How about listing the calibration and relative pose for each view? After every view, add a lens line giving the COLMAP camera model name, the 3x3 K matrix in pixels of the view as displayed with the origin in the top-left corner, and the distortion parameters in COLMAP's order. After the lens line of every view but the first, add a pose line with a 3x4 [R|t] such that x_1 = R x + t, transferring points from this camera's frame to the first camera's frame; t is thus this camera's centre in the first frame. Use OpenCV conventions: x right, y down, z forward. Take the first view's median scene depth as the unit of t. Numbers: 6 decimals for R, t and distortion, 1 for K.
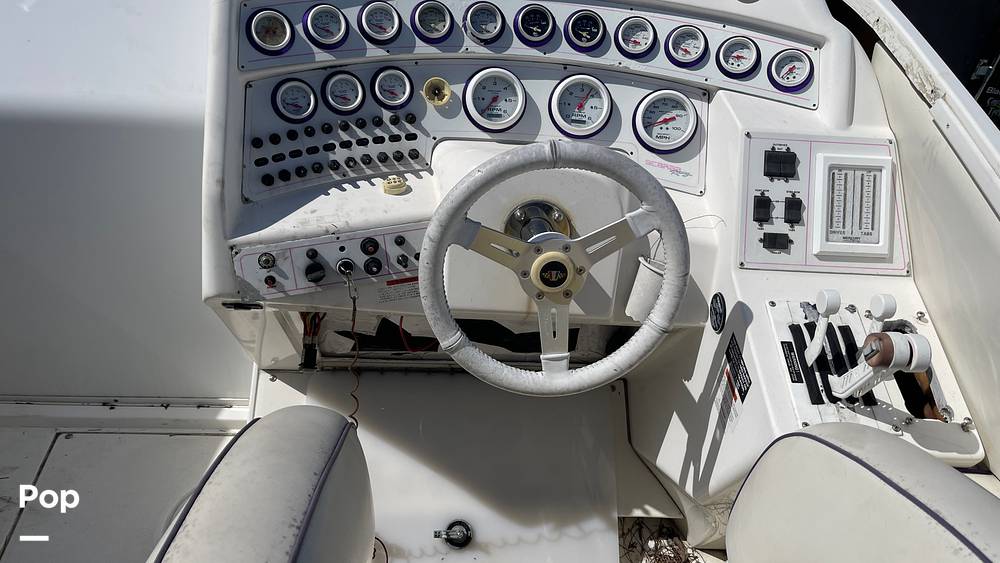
lens RADIAL K [[767.6, 0, 505.4], [0, 767.6, 273.2], [0, 0, 1]] dist [0.047319, -0.055207]
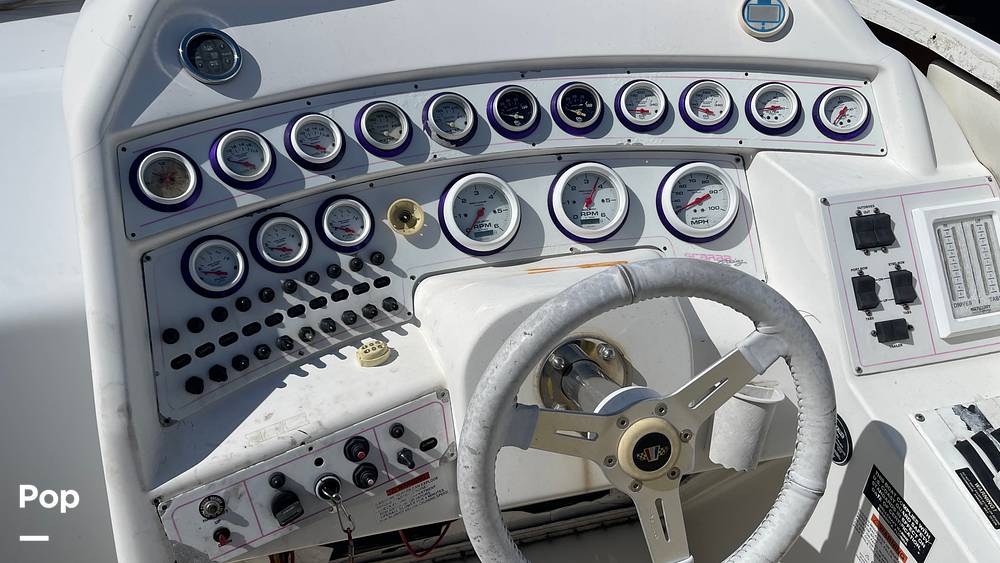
lens RADIAL K [[767.6, 0, 500.8], [0, 767.6, 274.0], [0, 0, 1]] dist [0.047319, -0.055207]
pose [[0.976202, -0.185165, 0.112884, -0.098065], [0.196433, 0.975557, -0.098504, -0.094950], [-0.091885, 0.118334, 0.988713, 0.273885]]
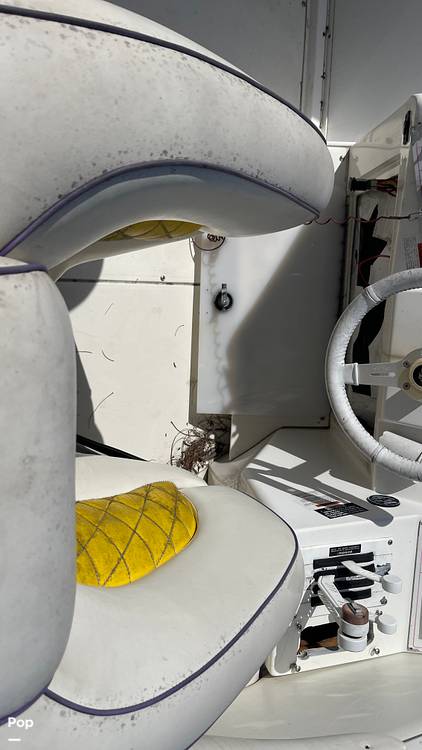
lens RADIAL K [[575.7, 0, 215.4], [0, 575.7, 368.1], [0, 0, 1]] dist [0.047319, -0.055207]
pose [[-0.029887, 0.998239, 0.051246, 0.010221], [-0.949989, -0.044312, 0.309124, 0.029247], [0.310850, -0.039444, 0.949640, -0.008983]]
